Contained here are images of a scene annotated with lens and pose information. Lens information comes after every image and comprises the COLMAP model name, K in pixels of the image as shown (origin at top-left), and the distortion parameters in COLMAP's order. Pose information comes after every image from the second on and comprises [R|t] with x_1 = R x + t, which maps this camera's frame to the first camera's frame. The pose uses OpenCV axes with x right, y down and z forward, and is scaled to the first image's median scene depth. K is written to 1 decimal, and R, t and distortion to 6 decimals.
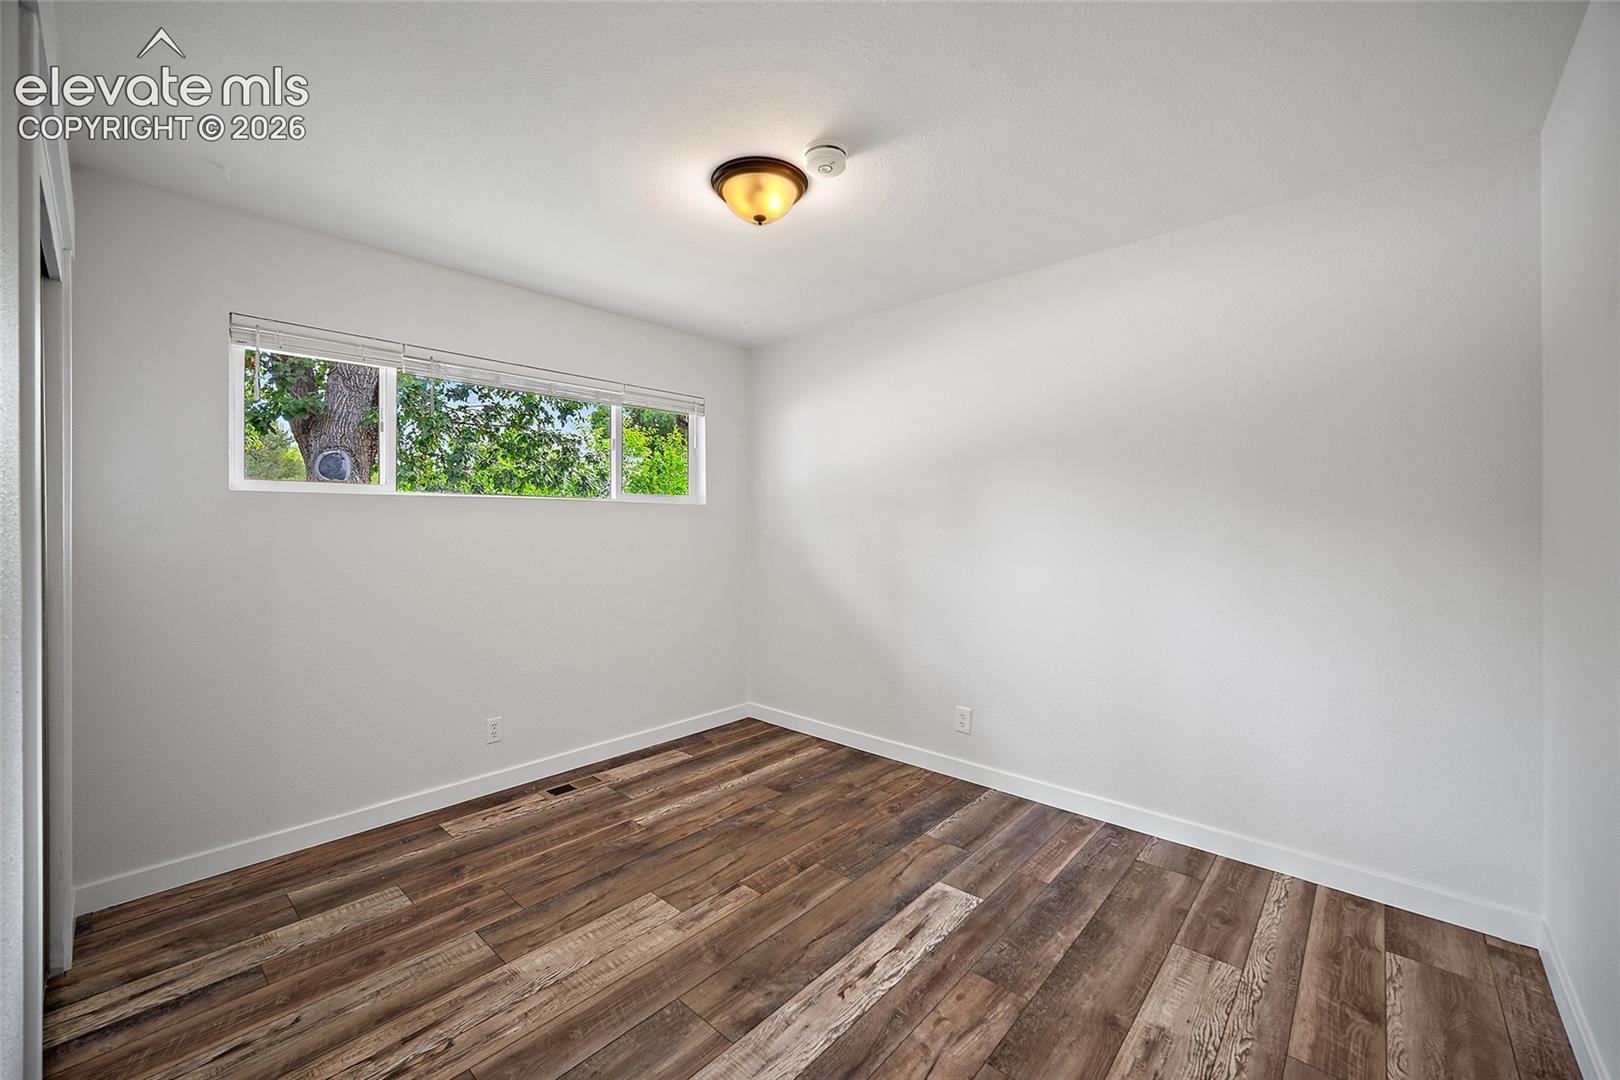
lens RADIAL K [[642.5, 0, 815.7], [0, 642.5, 525.8], [0, 0, 1]] dist [-0.001278, -0.000076]
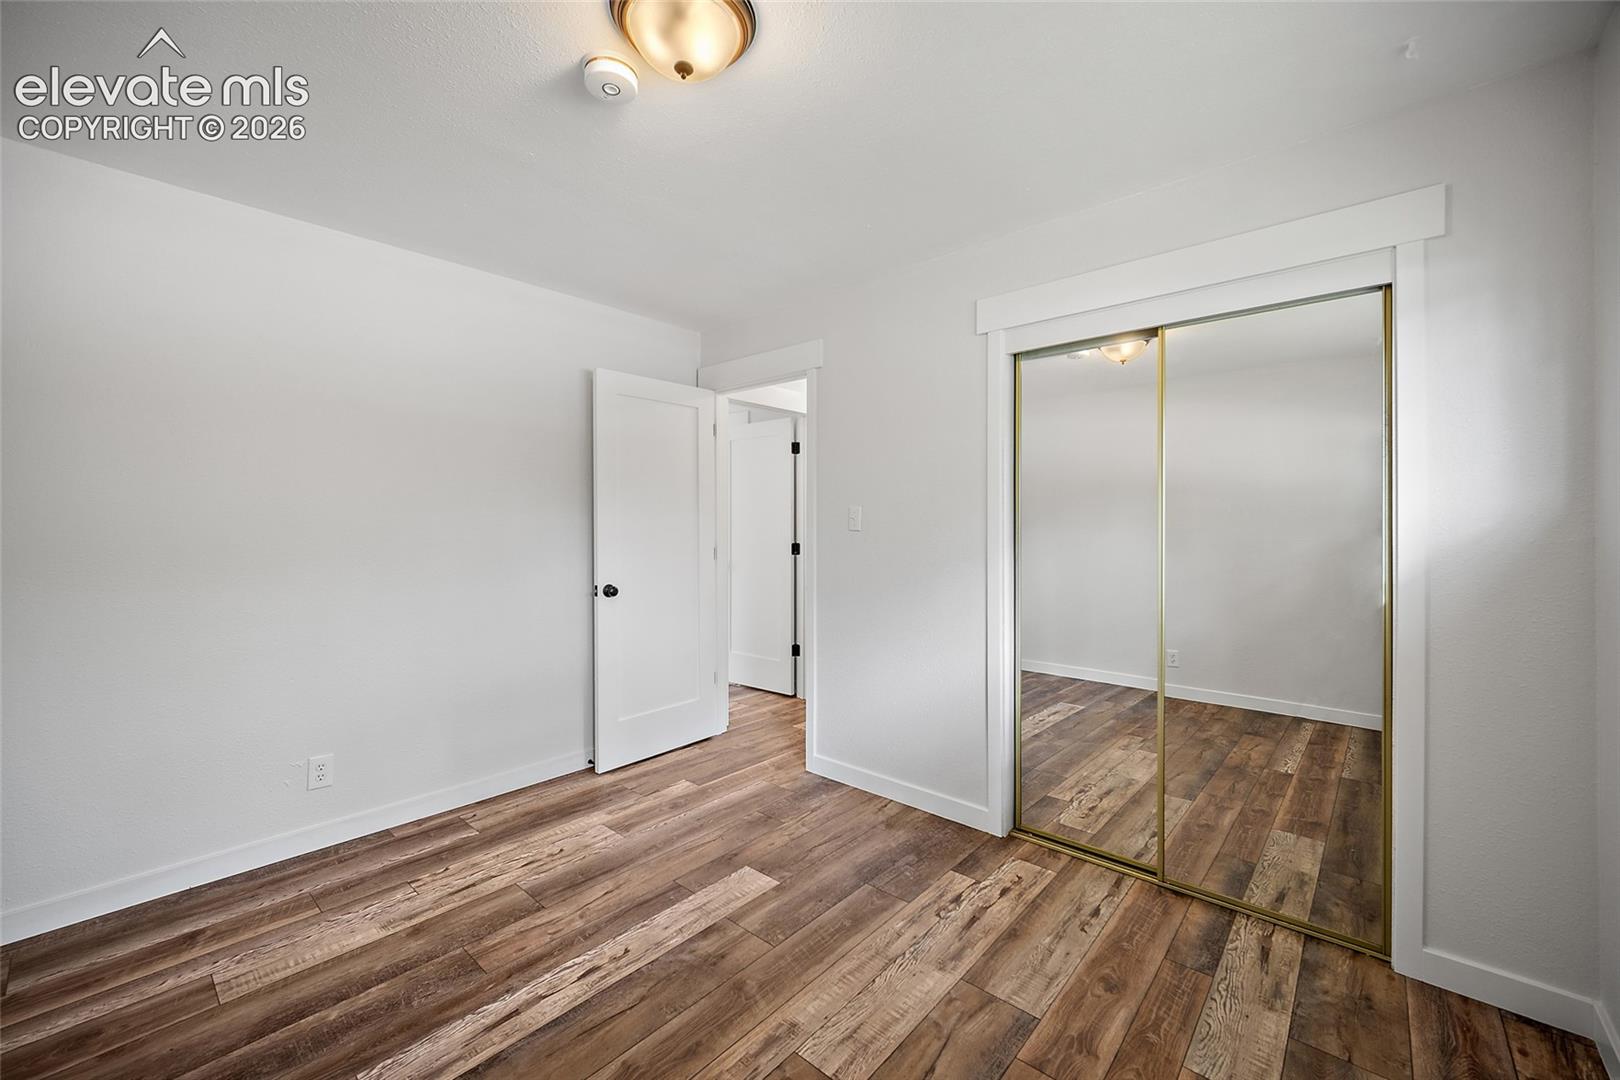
lens RADIAL K [[642.5, 0, 815.7], [0, 642.5, 525.8], [0, 0, 1]] dist [-0.001278, -0.000076]
pose [[-0.999946, 0.001943, -0.010244, -0.256714], [0.001992, 0.999986, -0.004806, 0.005044], [0.010235, -0.004826, -0.999936, 1.973362]]
